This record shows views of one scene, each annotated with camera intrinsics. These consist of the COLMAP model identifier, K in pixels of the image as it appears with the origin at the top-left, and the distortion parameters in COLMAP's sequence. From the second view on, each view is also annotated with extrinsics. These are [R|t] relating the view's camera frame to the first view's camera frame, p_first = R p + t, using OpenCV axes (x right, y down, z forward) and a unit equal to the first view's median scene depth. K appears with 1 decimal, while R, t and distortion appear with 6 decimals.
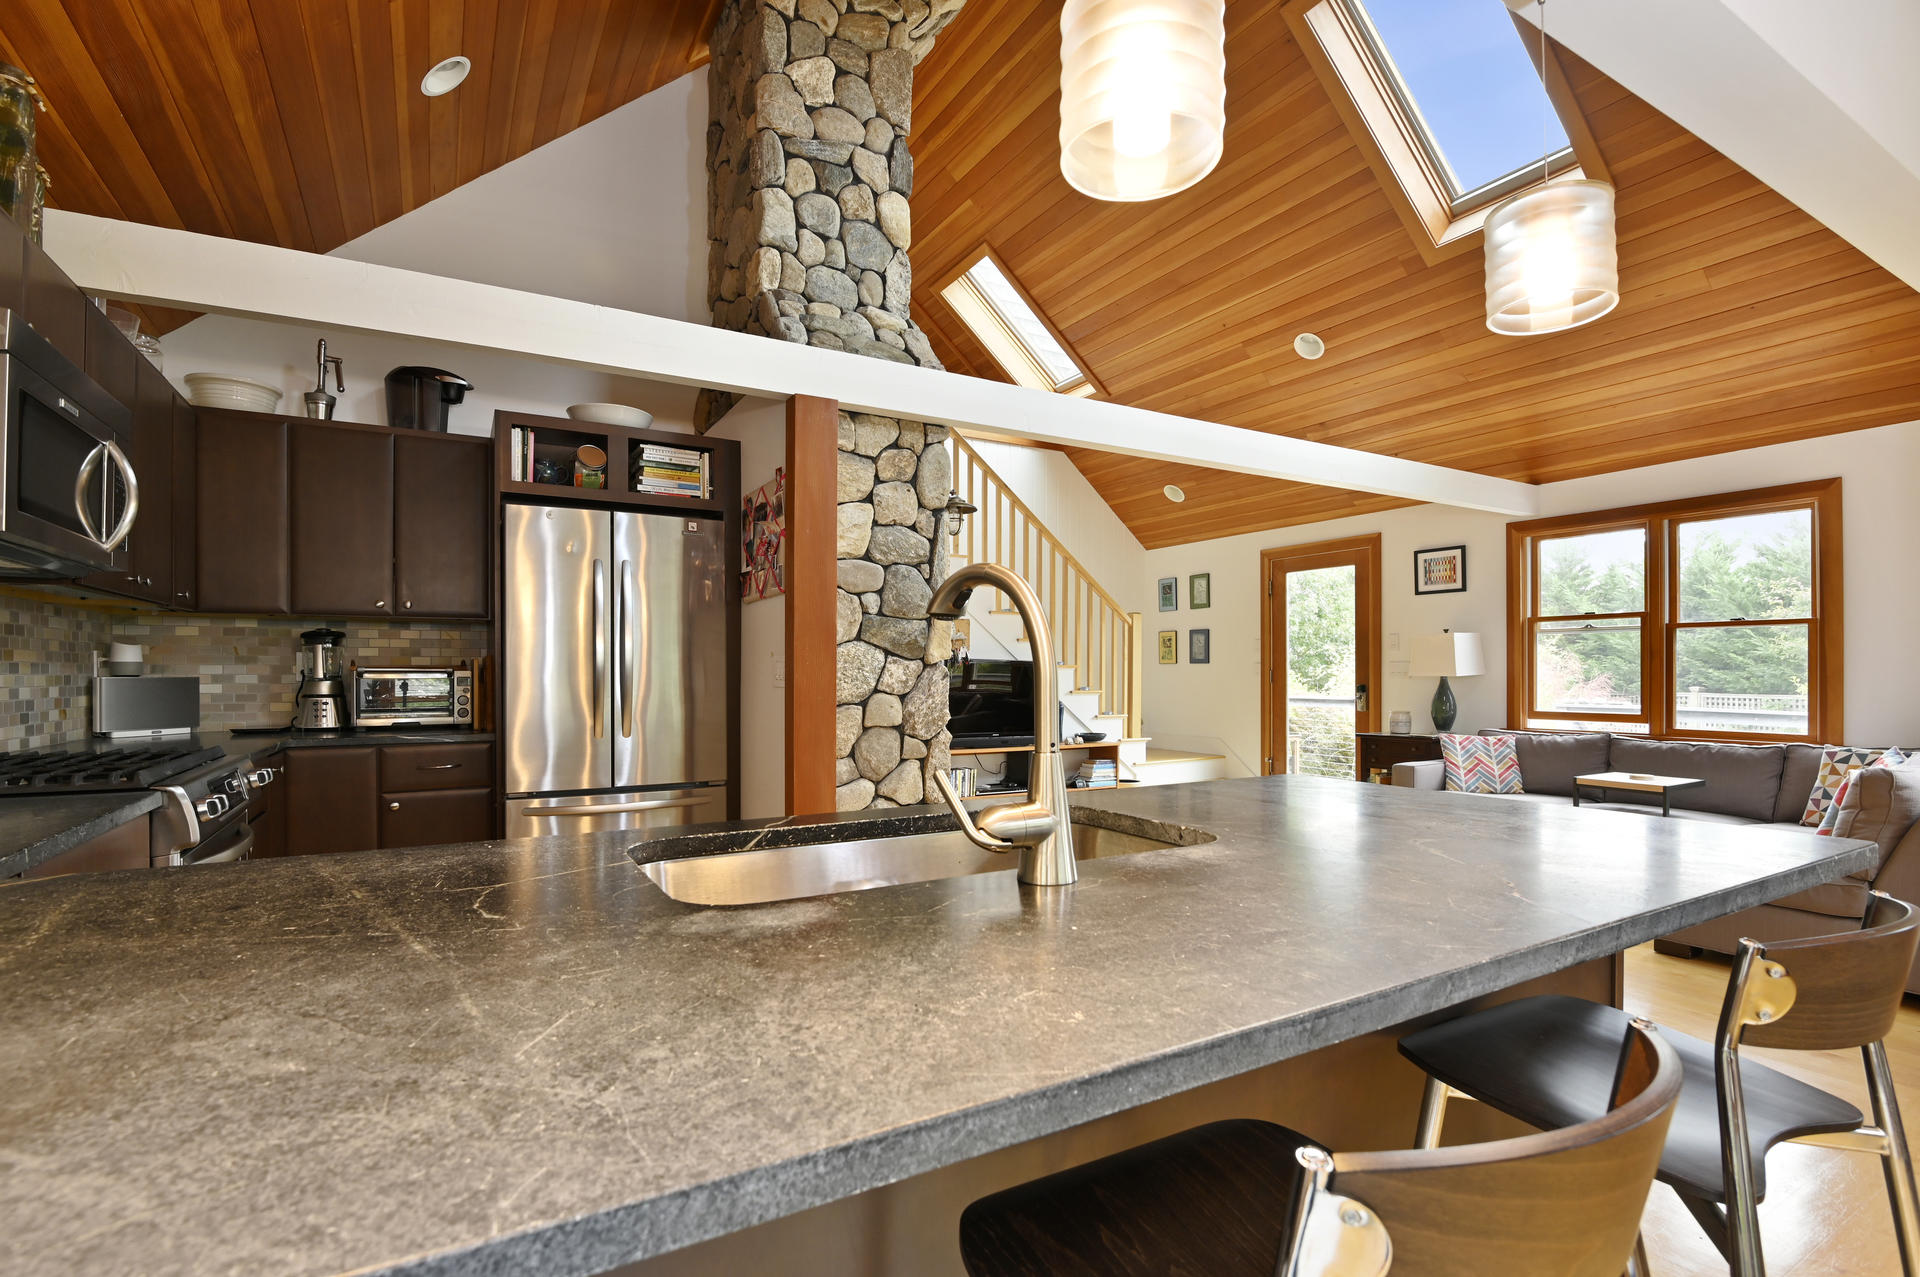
lens RADIAL K [[892.8, 0, 958.1], [0, 892.8, 675.0], [0, 0, 1]] dist [-0.002070, -0.000276]
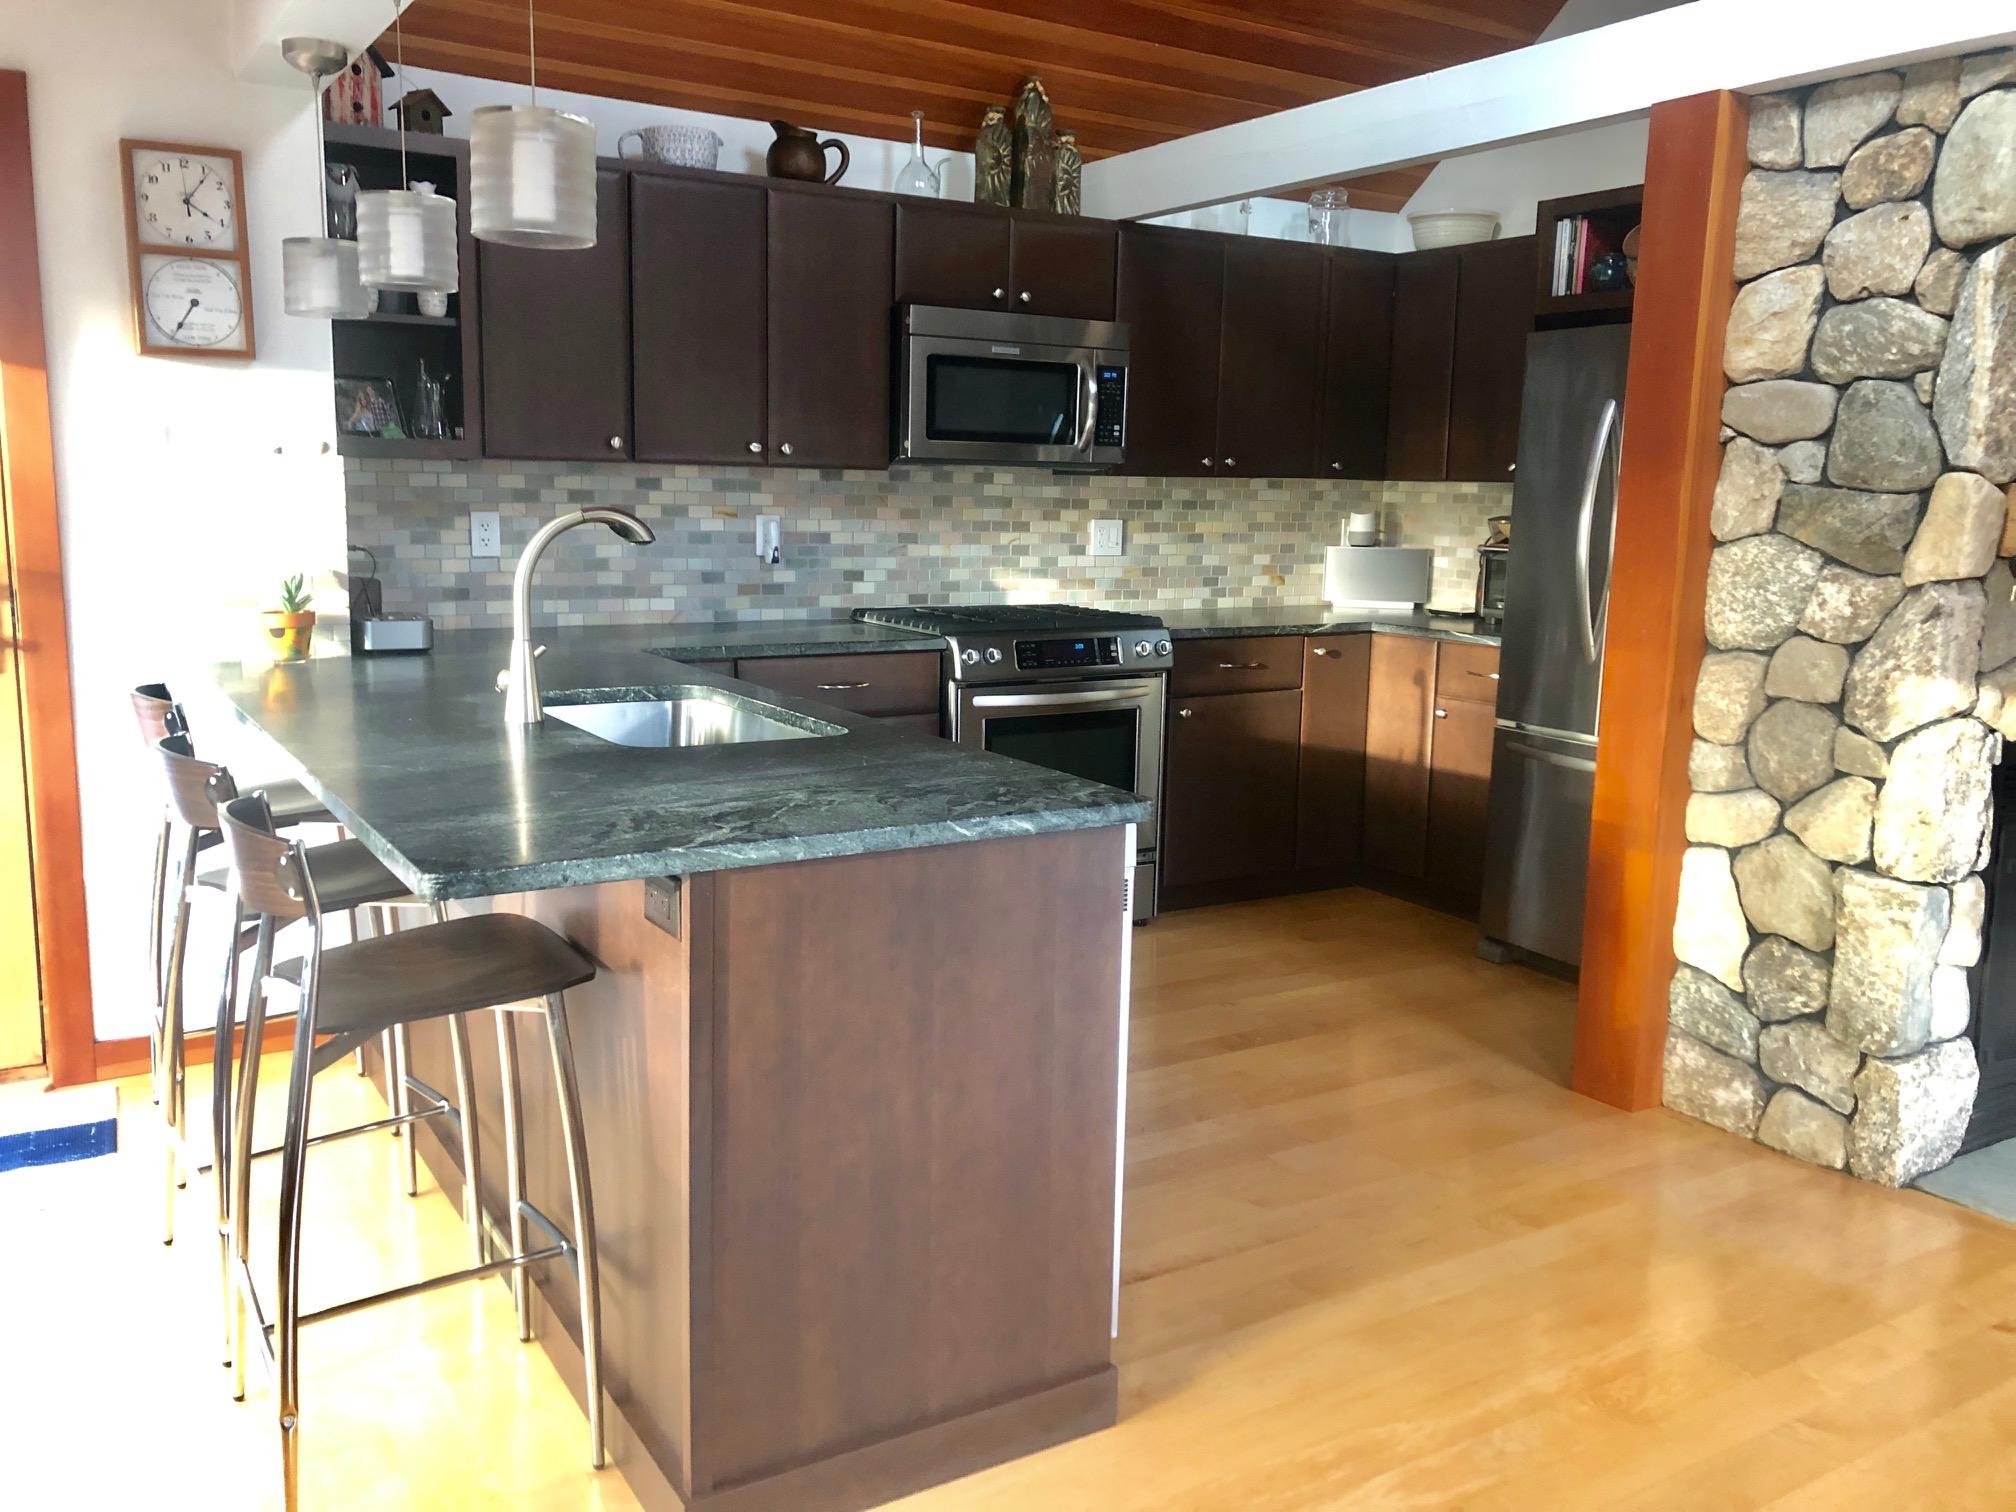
lens RADIAL K [[1649.3, 0, 1008.0], [0, 1649.3, 756.0], [0, 0, 1]] dist [0.004593, 0.004872]
pose [[0.032940, 0.167150, -0.985381, 0.860463], [-0.021372, 0.985808, 0.166508, -0.061902], [0.999229, 0.015575, 0.036045, 0.506234]]
